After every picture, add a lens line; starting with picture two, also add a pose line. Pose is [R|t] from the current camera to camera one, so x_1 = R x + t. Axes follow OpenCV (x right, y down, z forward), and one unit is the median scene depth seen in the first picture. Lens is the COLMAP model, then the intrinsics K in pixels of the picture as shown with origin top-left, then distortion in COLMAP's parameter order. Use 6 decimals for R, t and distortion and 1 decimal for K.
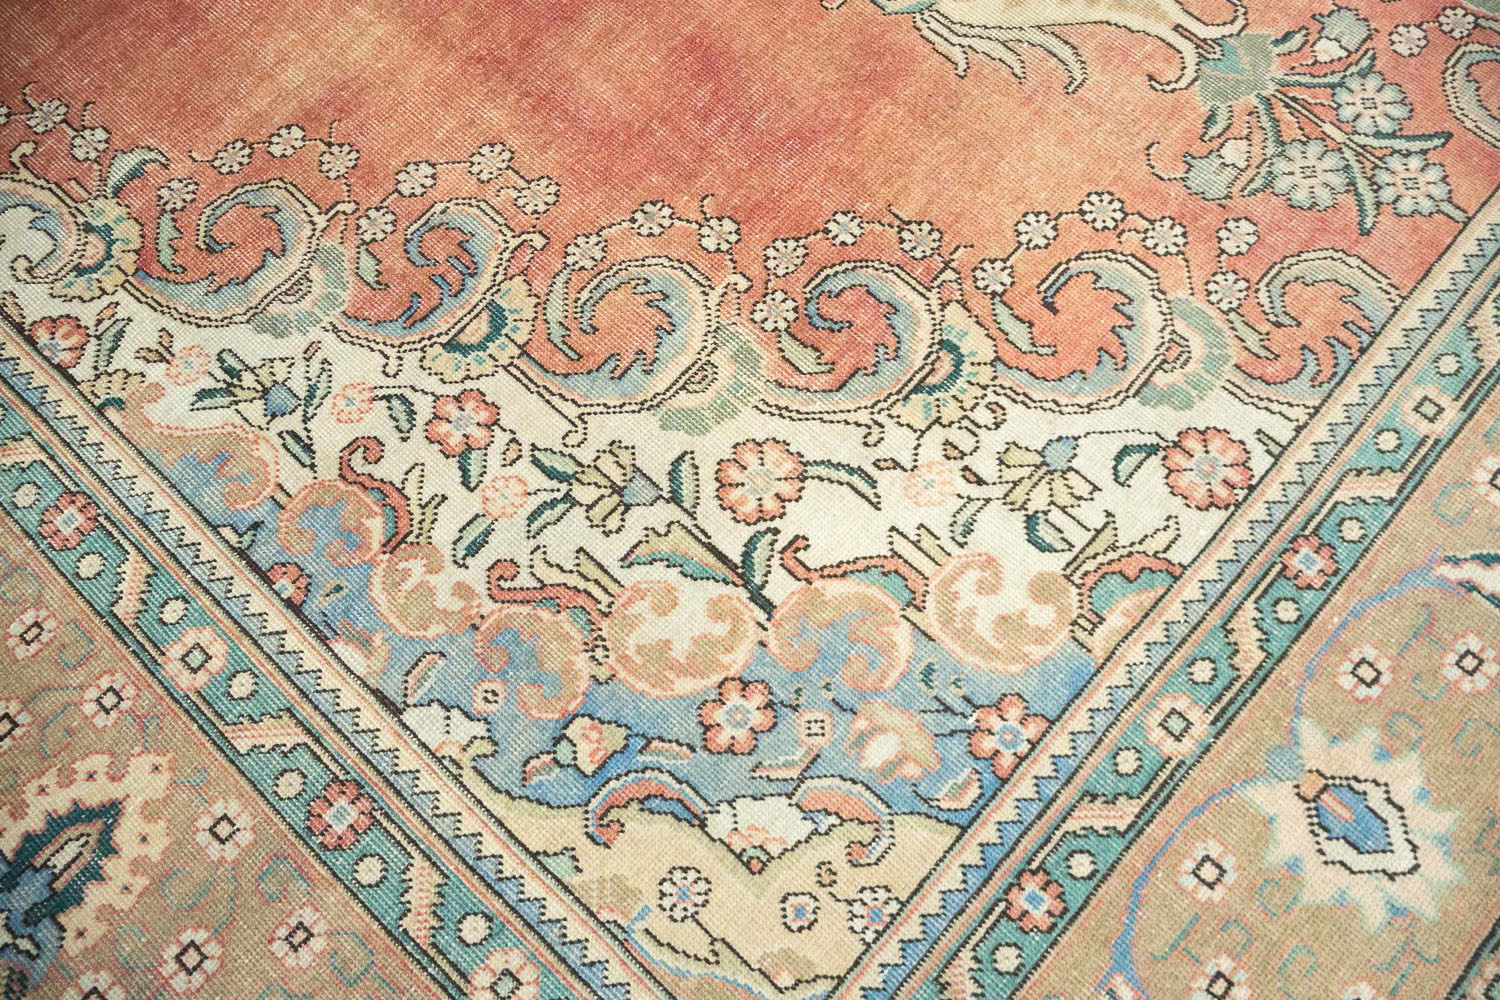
lens RADIAL K [[1239.3, 0, 747.4], [0, 1239.3, 504.5], [0, 0, 1]] dist [-0.011108, 0.021700]
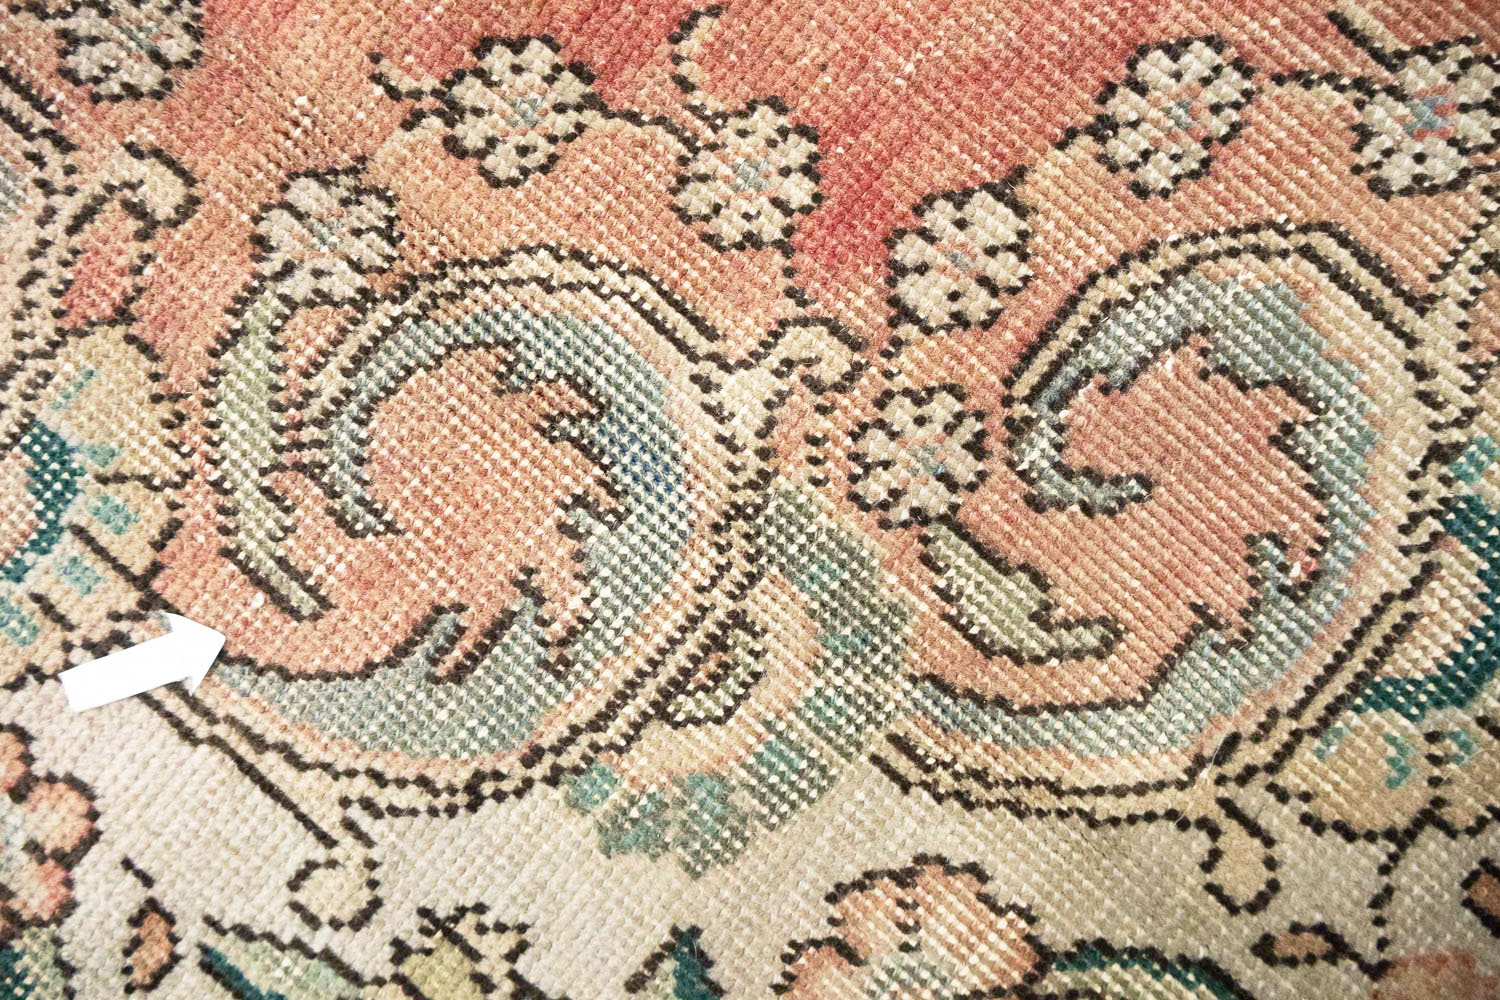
lens RADIAL K [[1239.3, 0, 747.7], [0, 1239.3, 491.1], [0, 0, 1]] dist [-0.011108, 0.021700]
pose [[0.999219, -0.037452, -0.012591, -0.022135], [0.029232, 0.915100, -0.402165, -0.015849], [0.026584, 0.401483, 0.915481, 0.669861]]
